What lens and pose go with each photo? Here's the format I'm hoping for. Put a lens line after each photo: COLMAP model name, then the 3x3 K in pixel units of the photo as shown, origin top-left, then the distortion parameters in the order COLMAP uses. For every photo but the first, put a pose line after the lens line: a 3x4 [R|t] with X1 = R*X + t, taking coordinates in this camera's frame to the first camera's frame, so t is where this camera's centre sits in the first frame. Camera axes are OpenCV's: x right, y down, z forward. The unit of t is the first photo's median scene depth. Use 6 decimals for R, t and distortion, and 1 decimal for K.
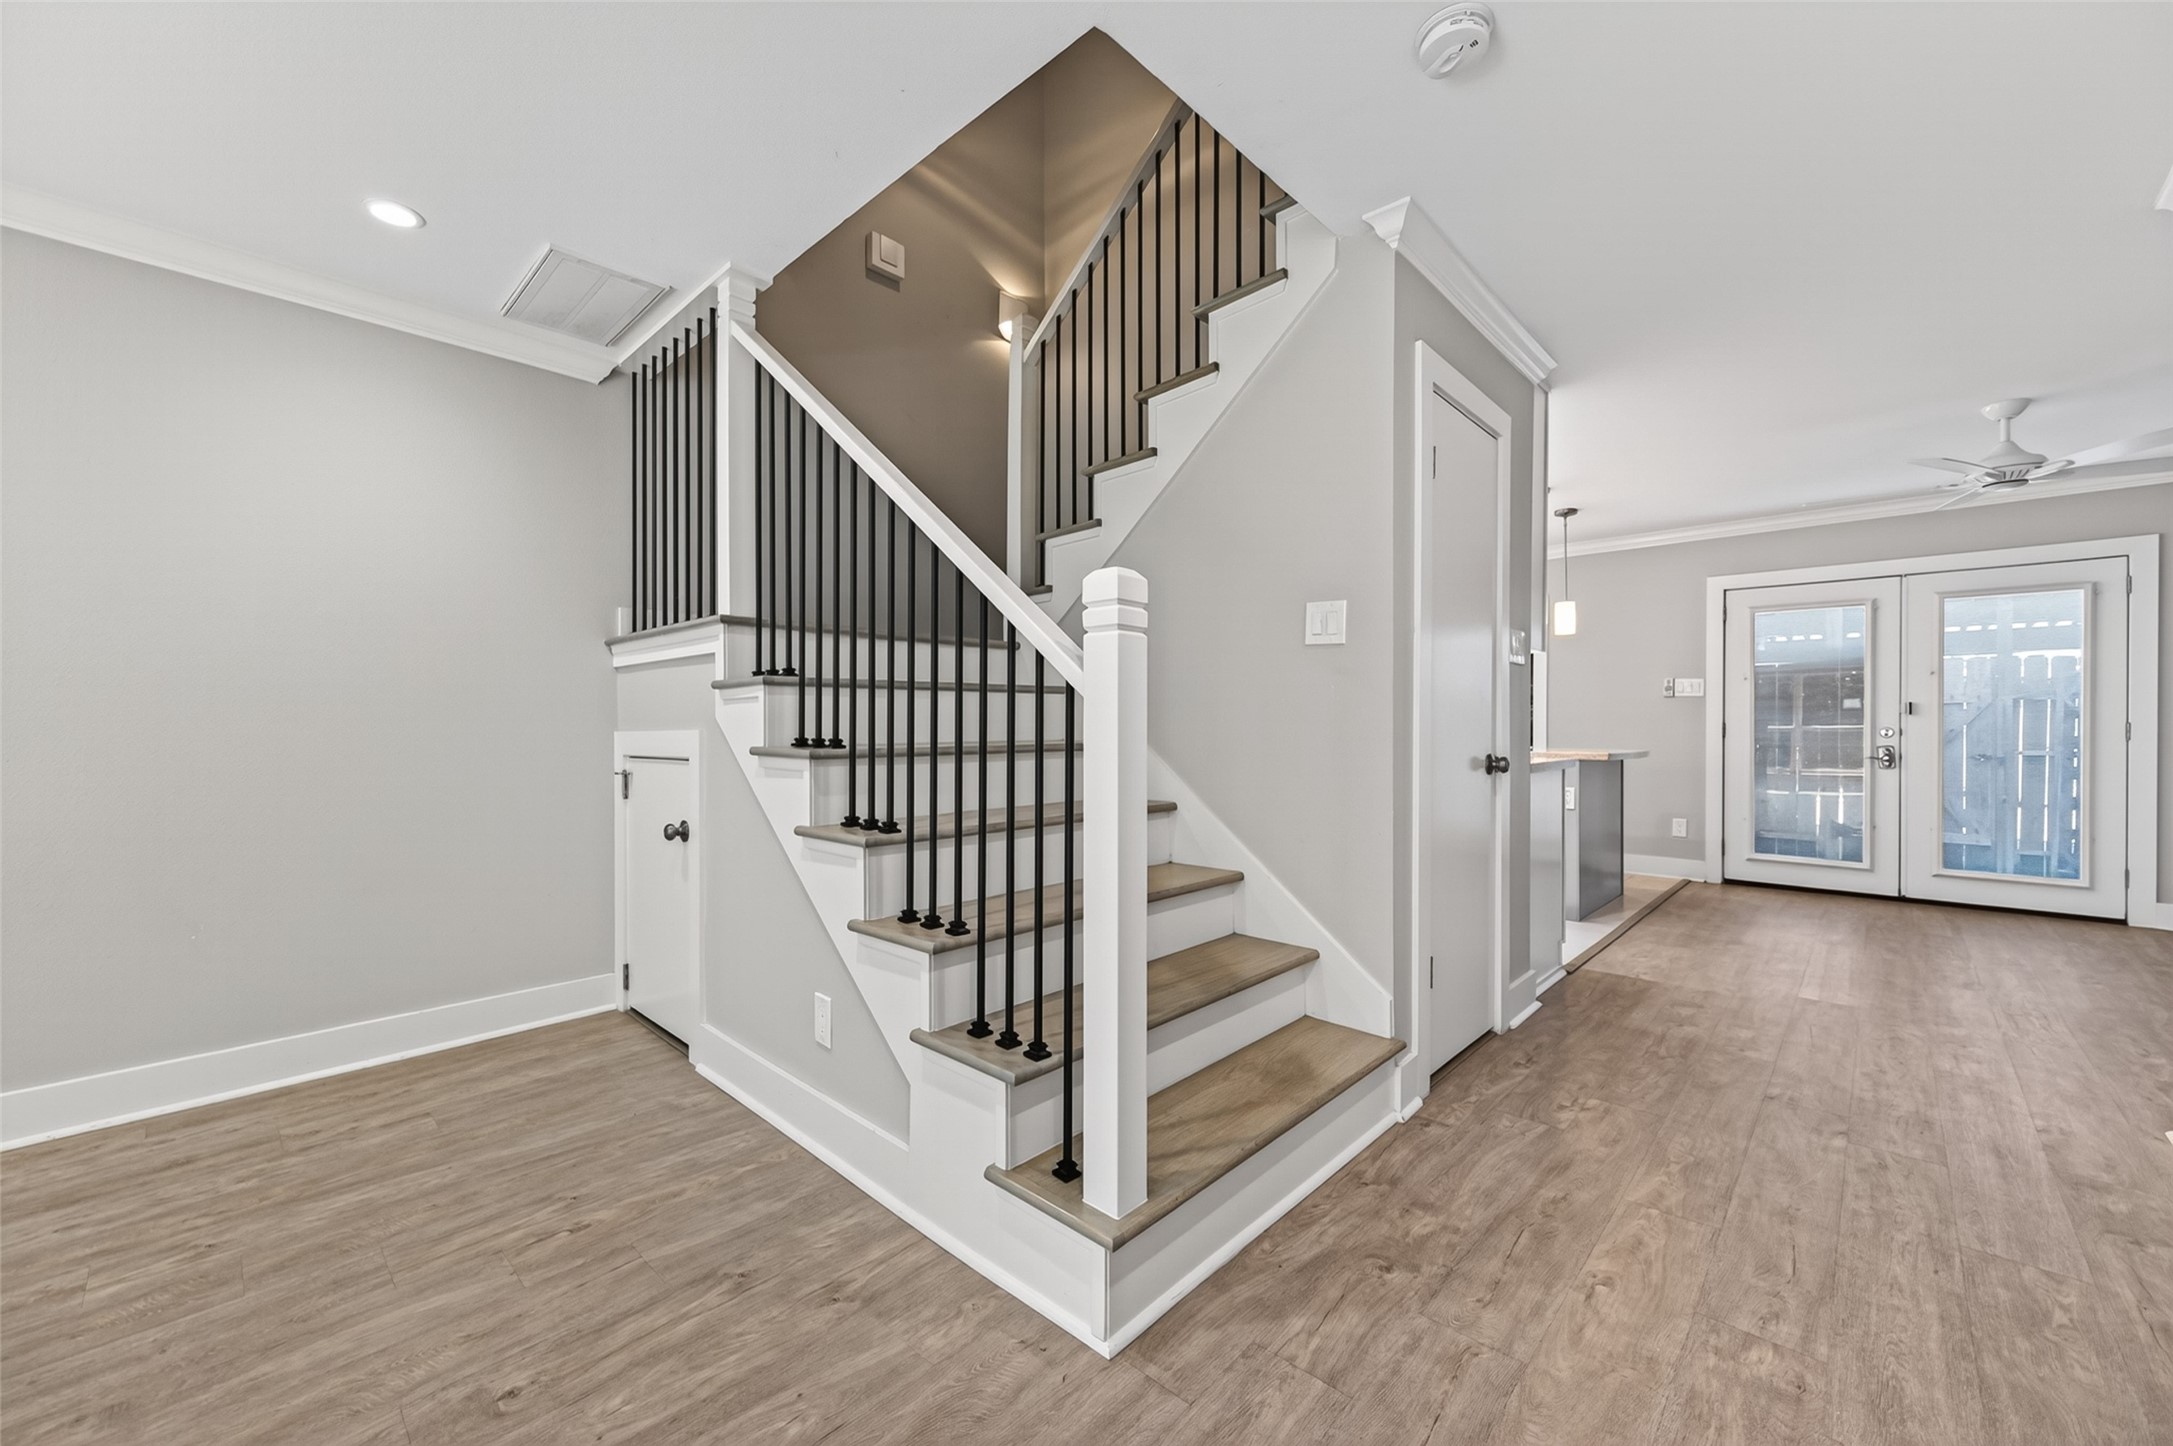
lens RADIAL K [[840.8, 0, 1094.2], [0, 840.8, 727.8], [0, 0, 1]] dist [0.003169, -0.001026]
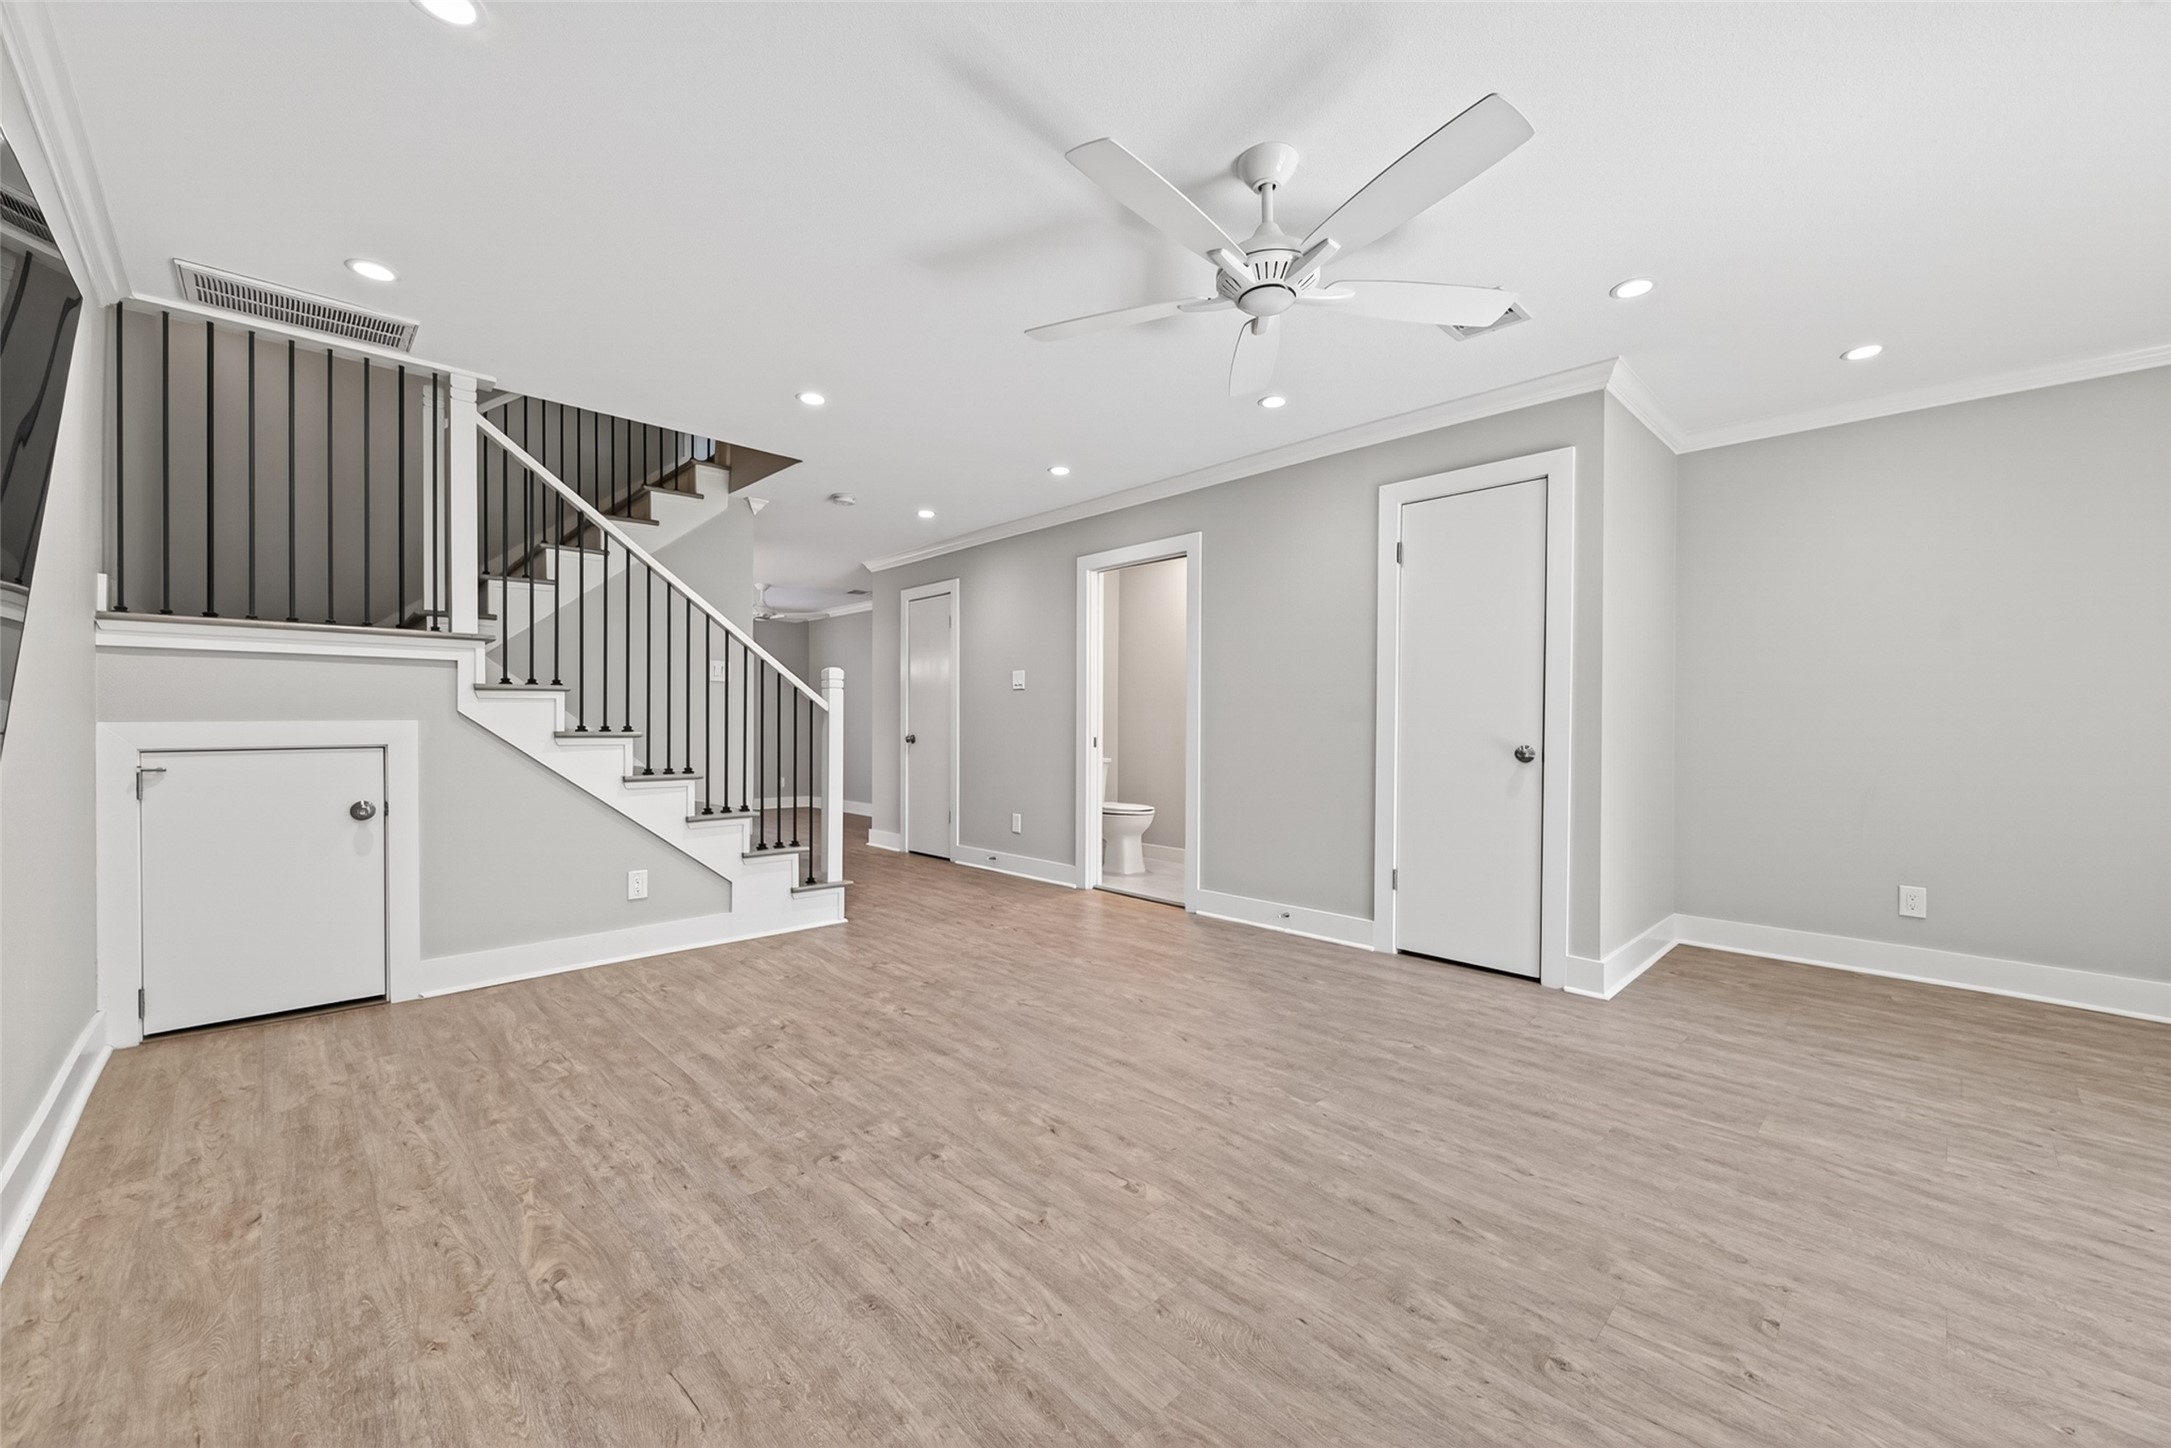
lens RADIAL K [[840.0, 0, 1096.8], [0, 840.0, 730.2], [0, 0, 1]] dist [0.003169, -0.001026]
pose [[0.039378, -0.006714, 0.999202, -1.895349], [0.000728, 0.999977, 0.006691, 0.009080], [-0.999224, 0.000464, 0.039382, -0.033203]]
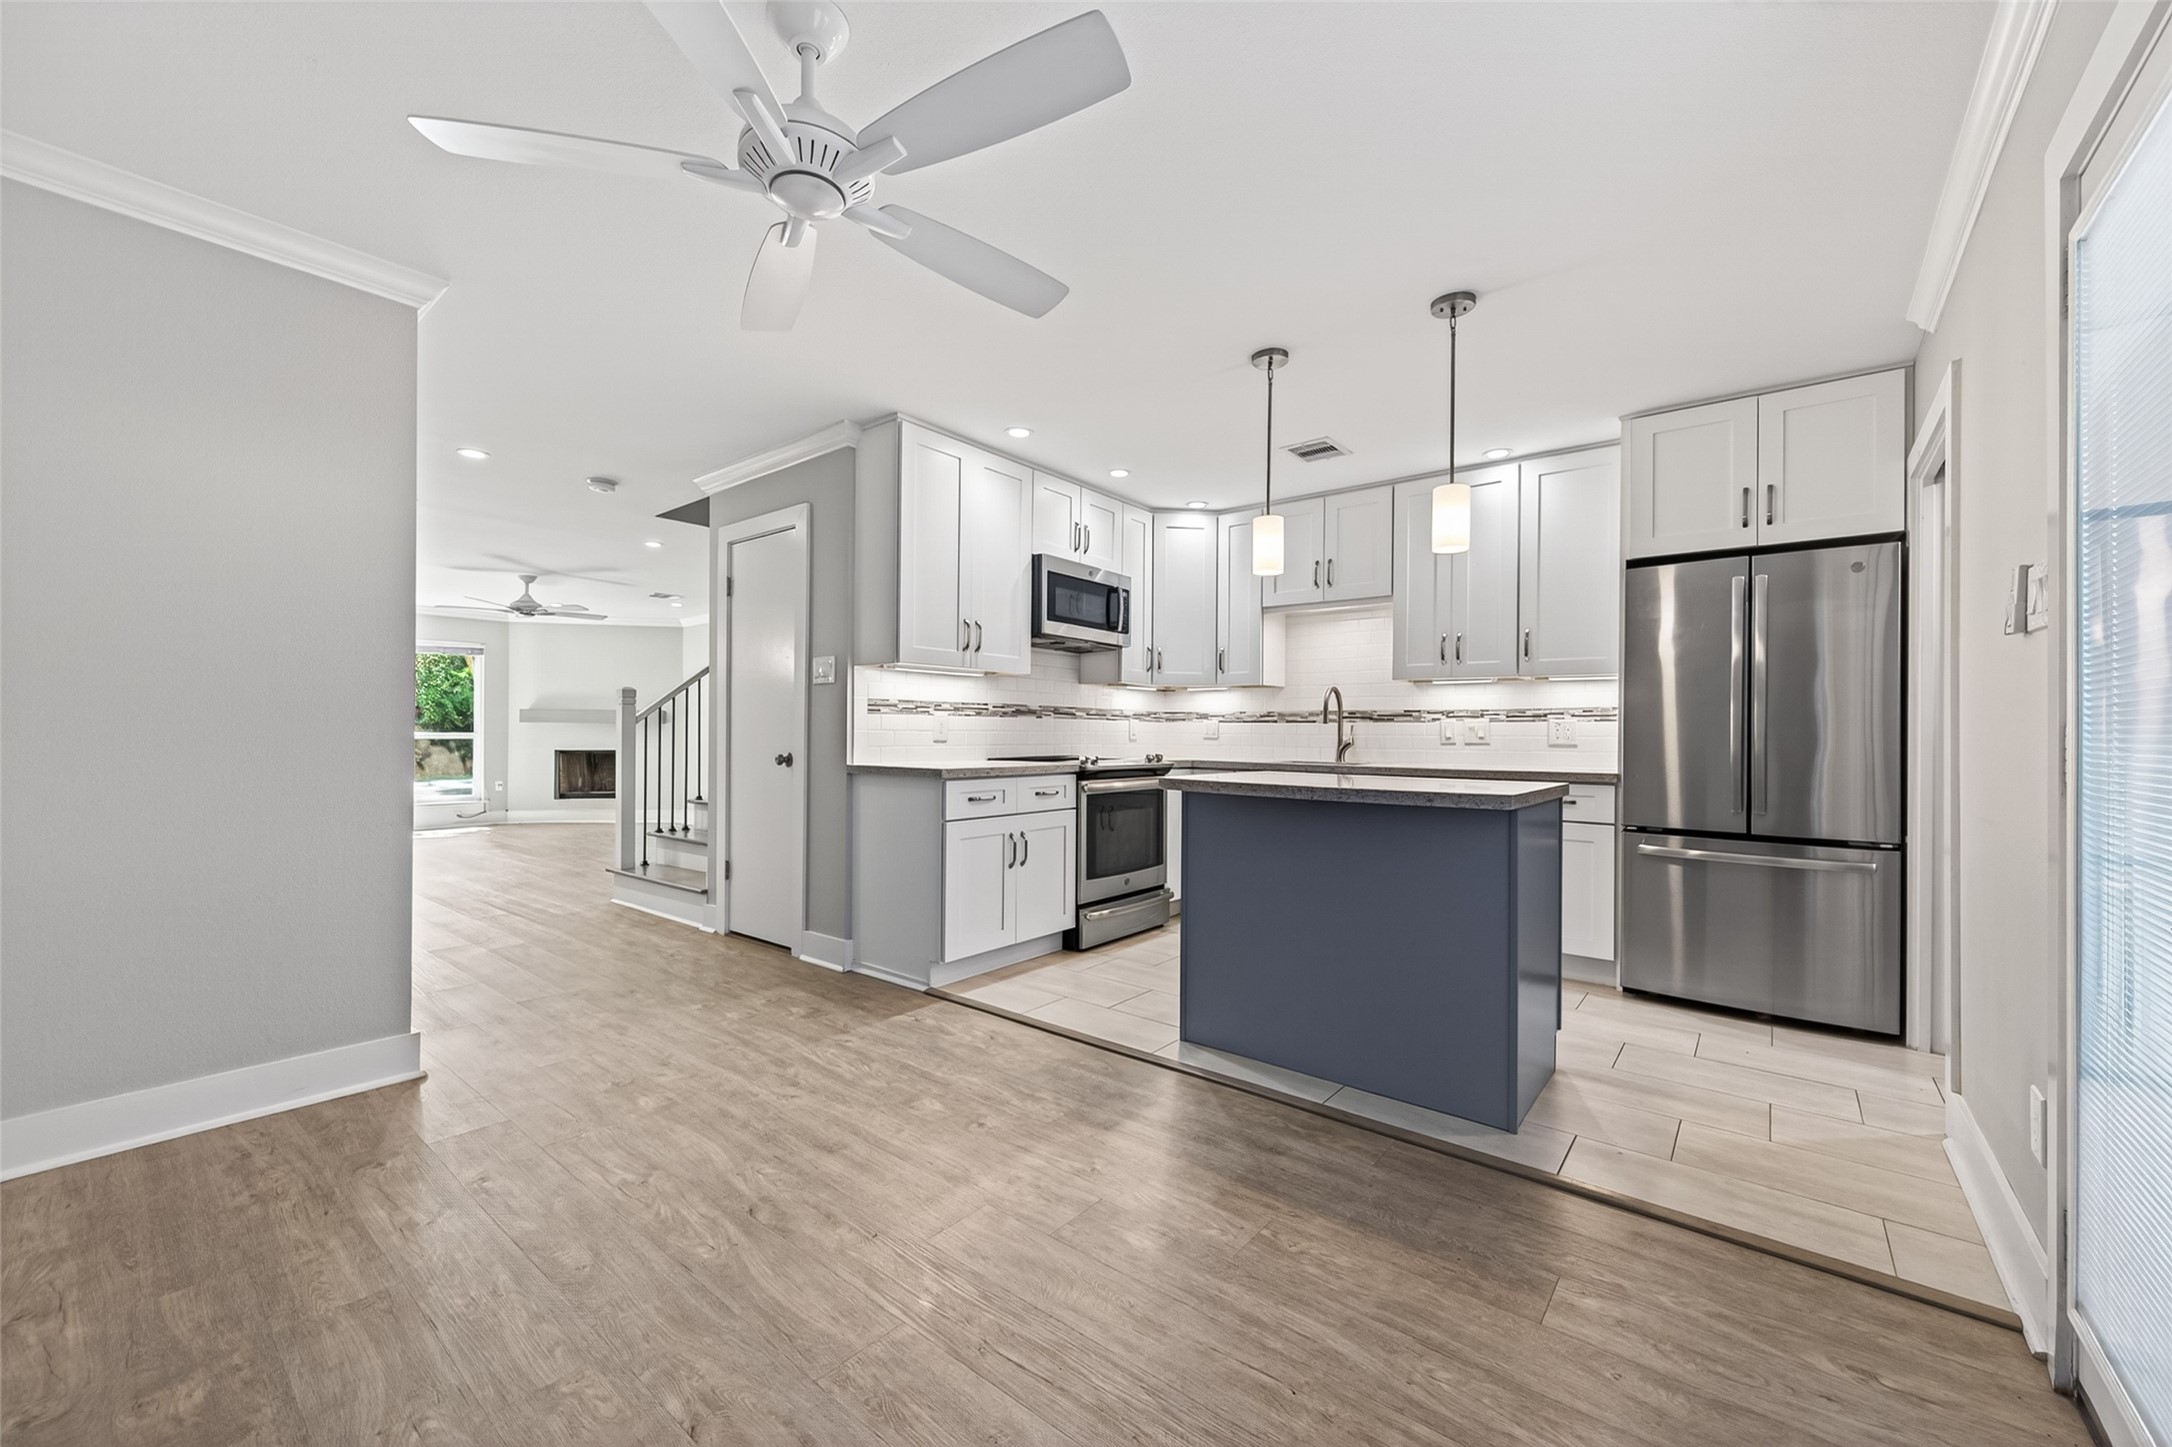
lens RADIAL K [[840.4, 0, 1089.5], [0, 840.4, 730.3], [0, 0, 1]] dist [0.003169, -0.001026]
pose [[0.074431, -0.005792, -0.997209, 2.421355], [-0.009658, 0.999932, -0.006528, -0.001138], [0.997179, 0.010117, 0.074370, 1.761707]]
